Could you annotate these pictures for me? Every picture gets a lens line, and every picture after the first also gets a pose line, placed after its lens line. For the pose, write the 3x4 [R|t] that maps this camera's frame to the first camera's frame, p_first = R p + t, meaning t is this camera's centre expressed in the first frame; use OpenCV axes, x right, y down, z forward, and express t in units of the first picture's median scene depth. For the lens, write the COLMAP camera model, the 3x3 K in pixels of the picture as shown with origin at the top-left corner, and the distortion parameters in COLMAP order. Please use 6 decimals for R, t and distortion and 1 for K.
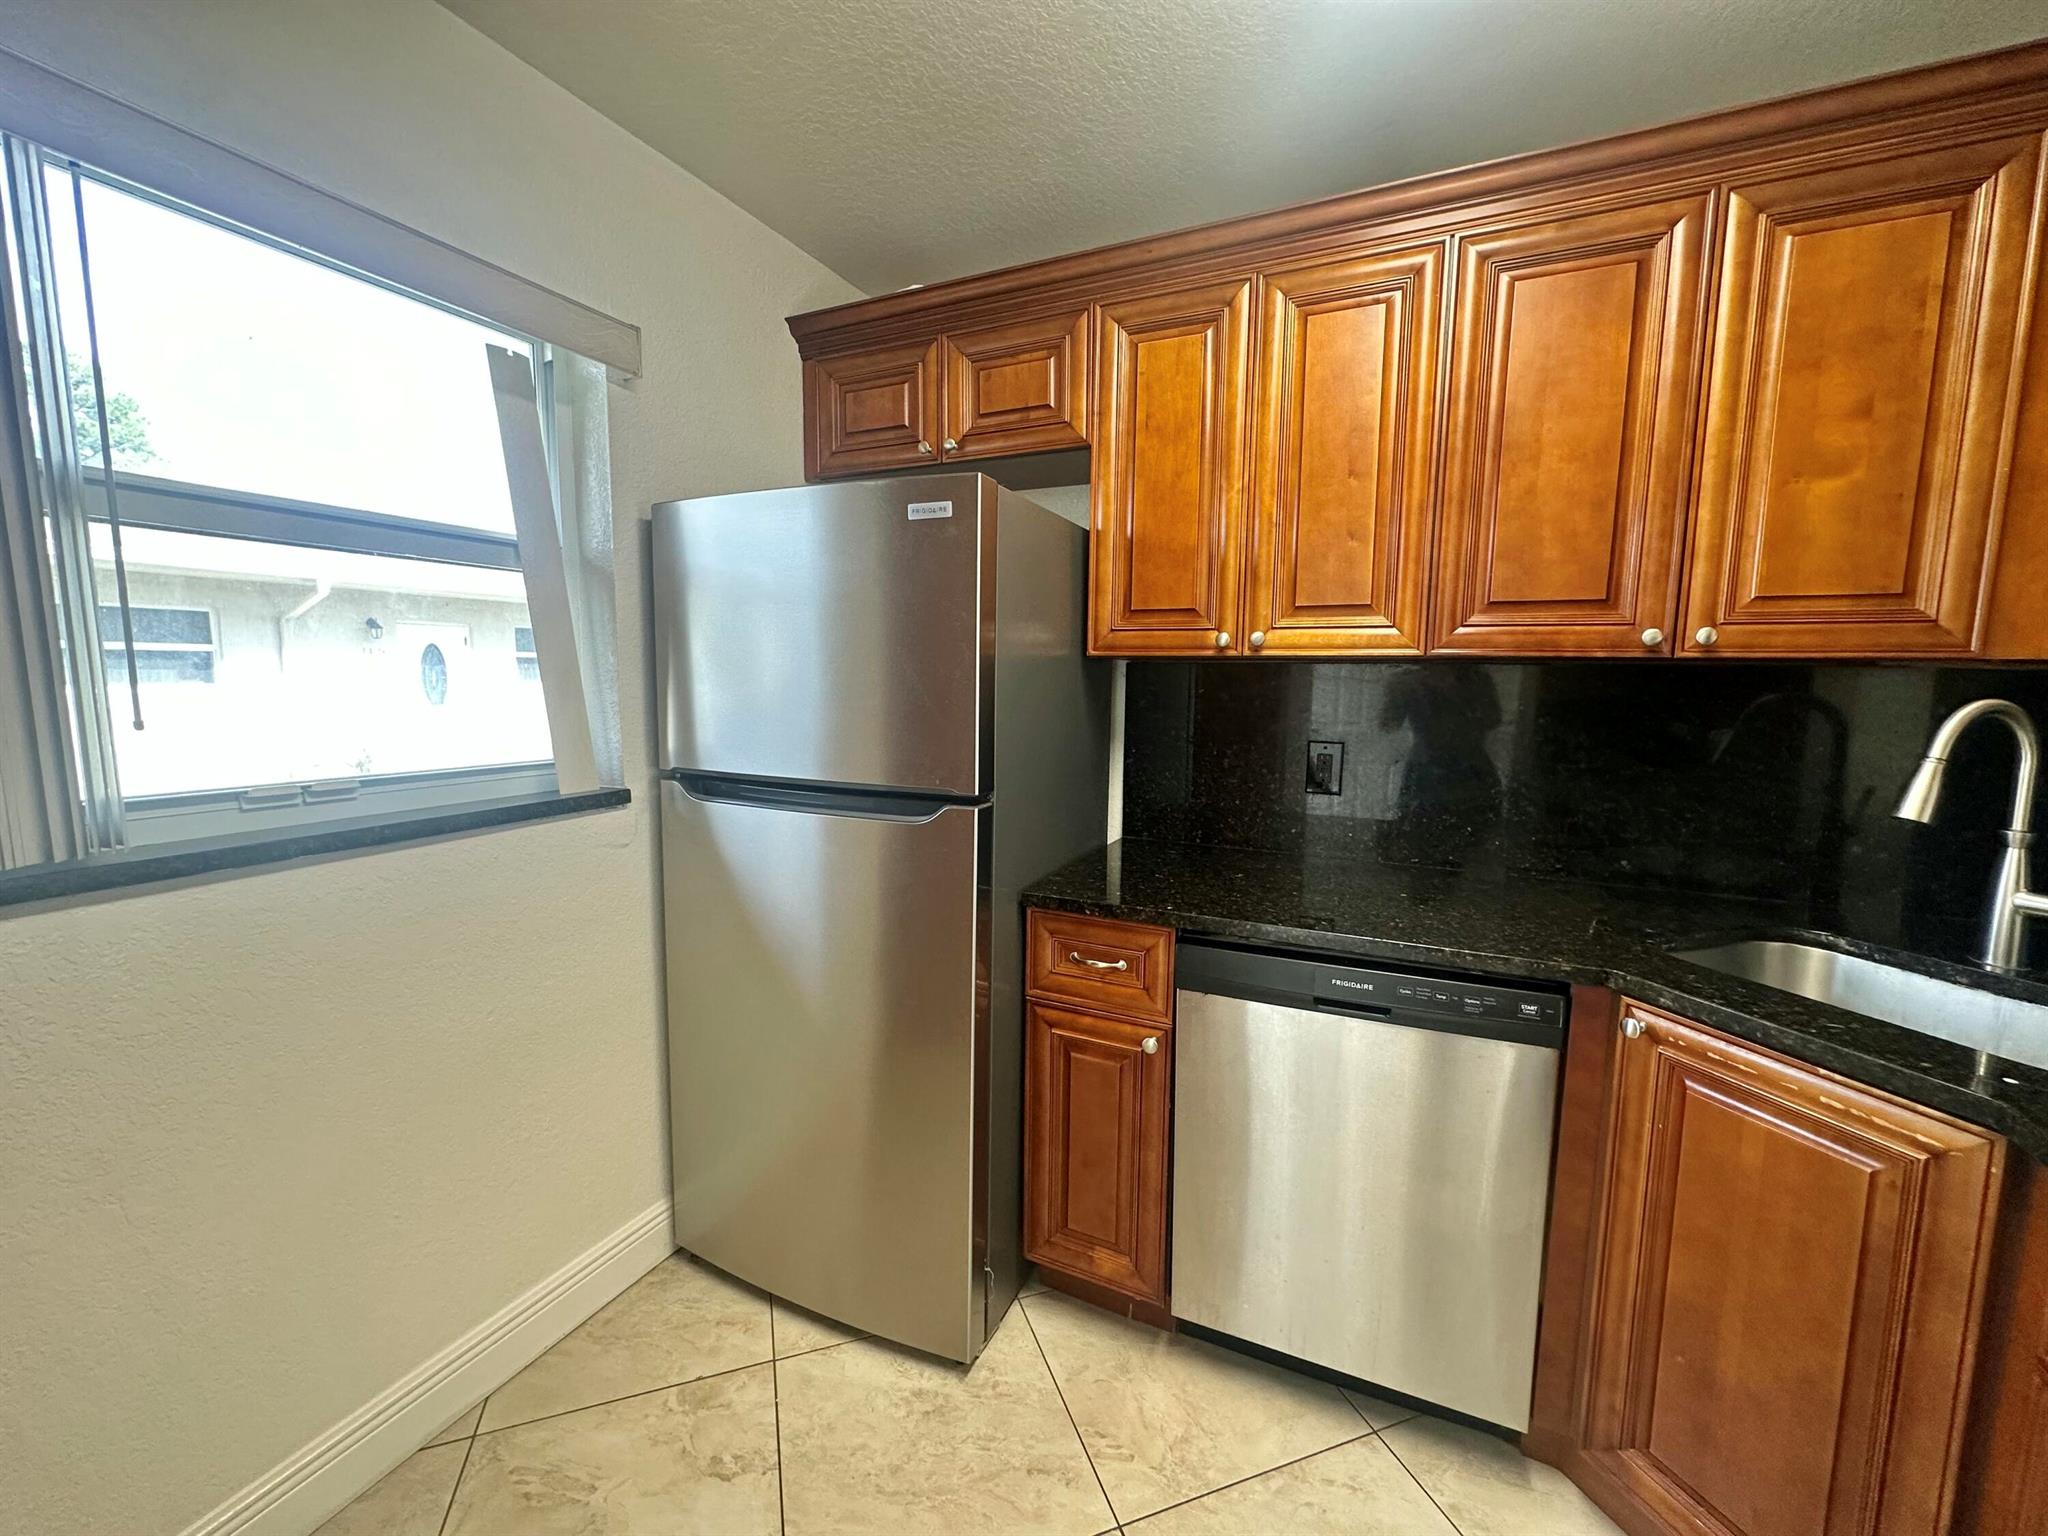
lens RADIAL K [[821.3, 0, 1016.6], [0, 821.3, 764.2], [0, 0, 1]] dist [-0.005020, 0.001028]
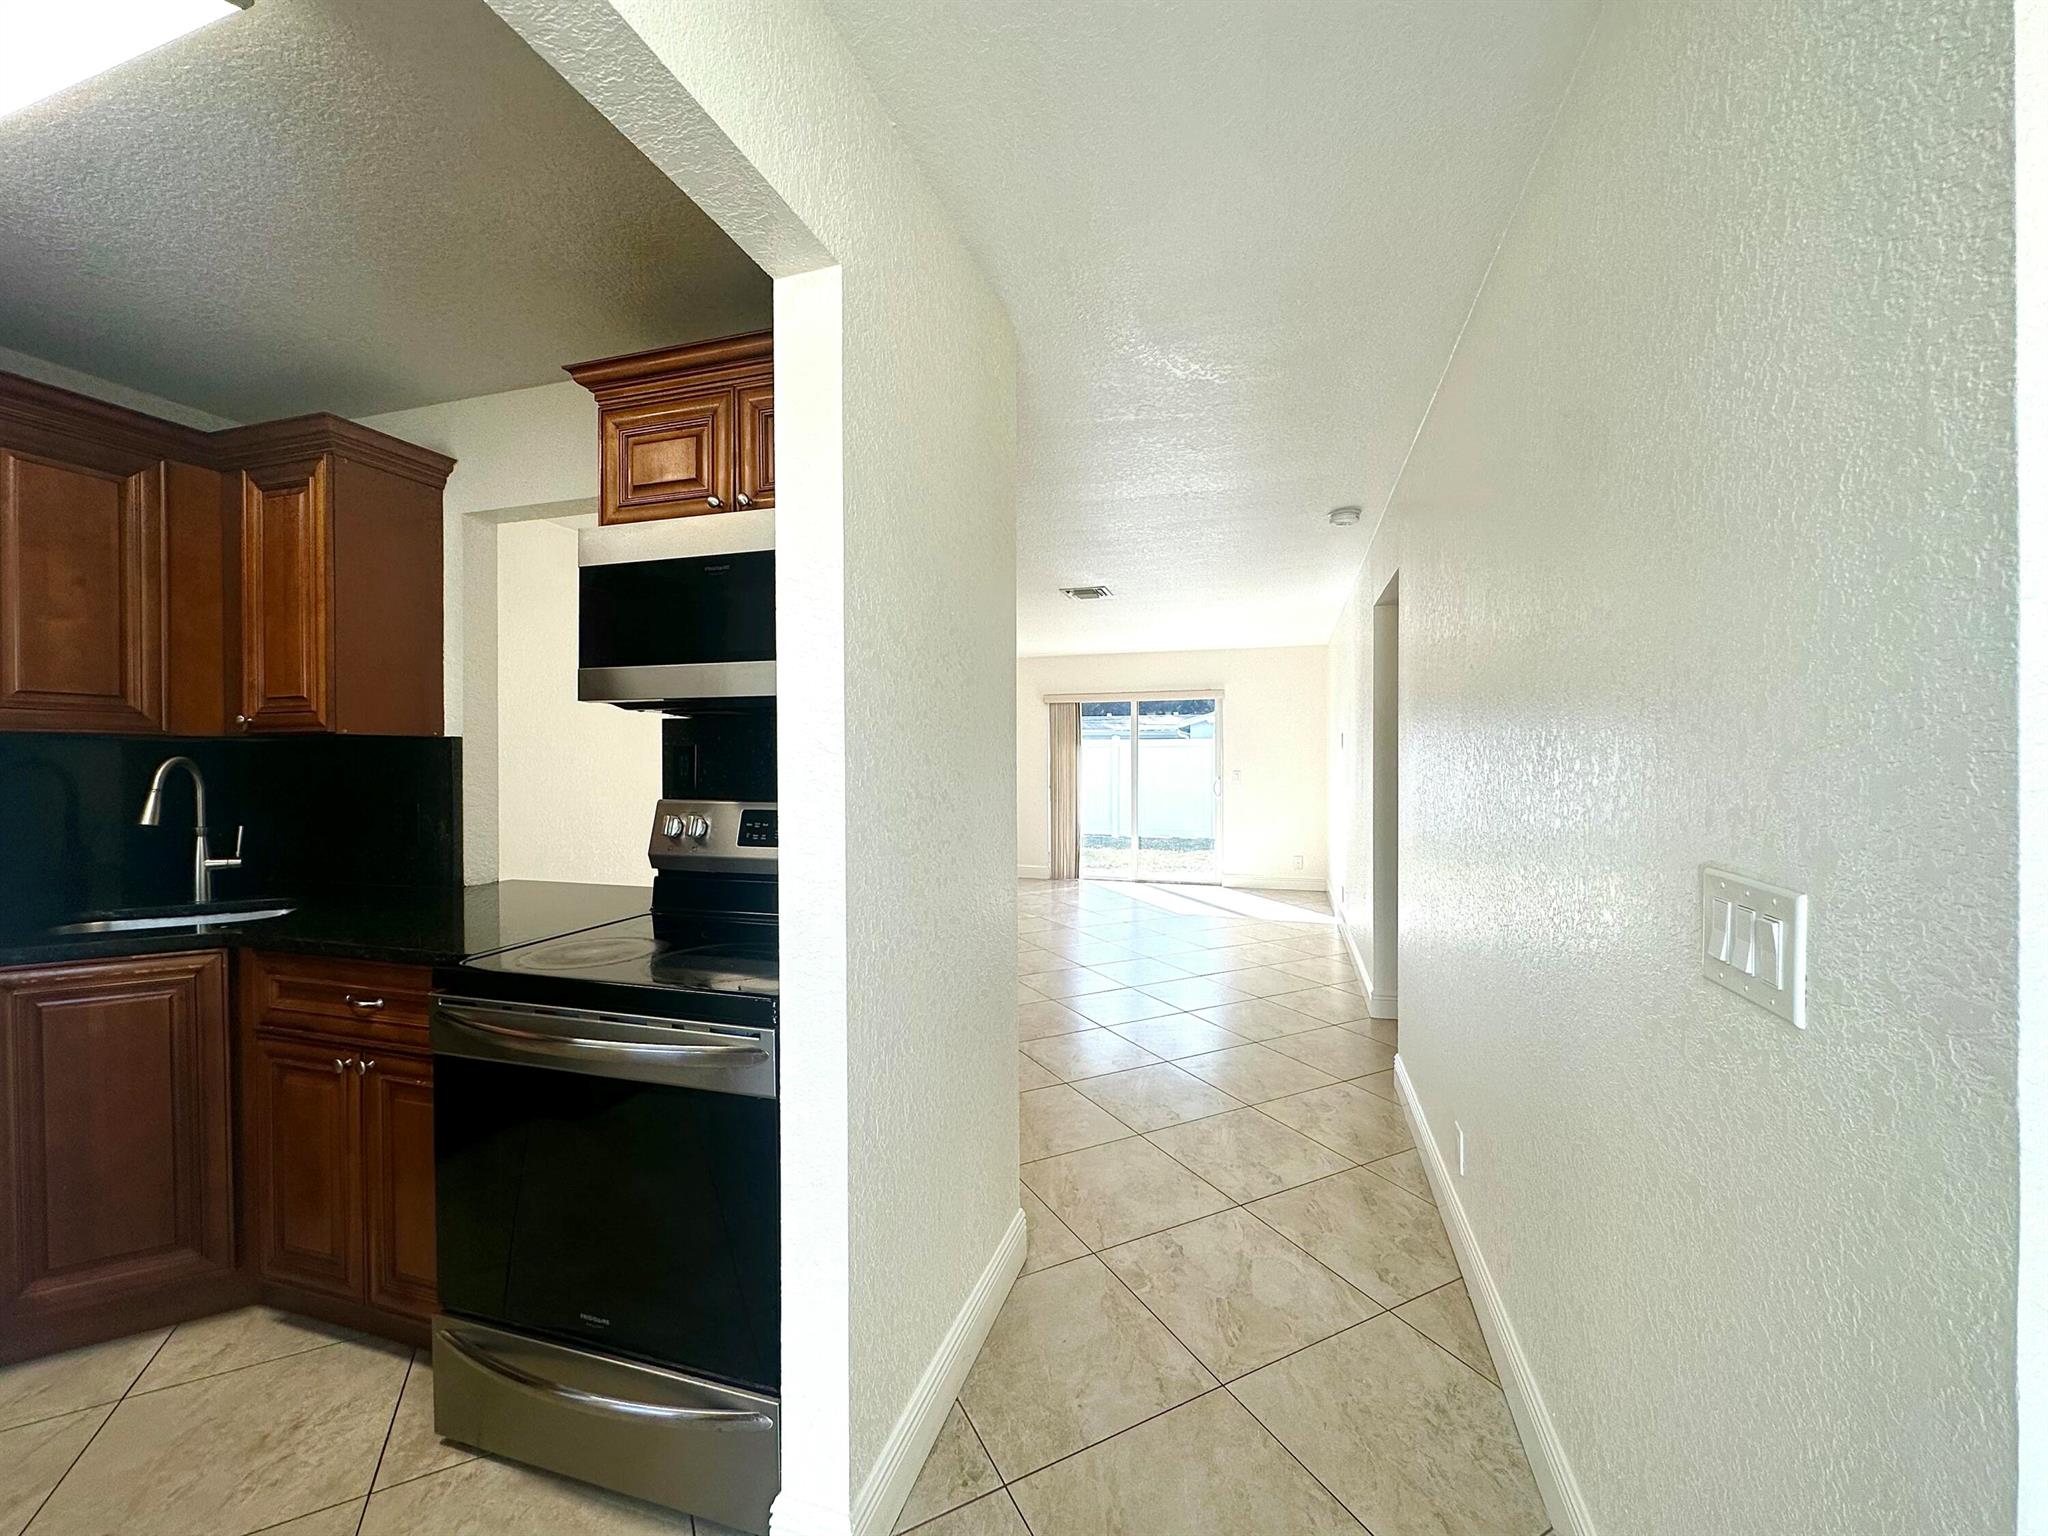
lens RADIAL K [[821.3, 0, 1038.1], [0, 821.3, 766.4], [0, 0, 1]] dist [-0.005020, 0.001028]
pose [[-0.148720, -0.017315, 0.988728, -0.714613], [0.114729, 0.992793, 0.034644, 0.078708], [-0.982201, 0.118588, -0.145661, -0.492581]]
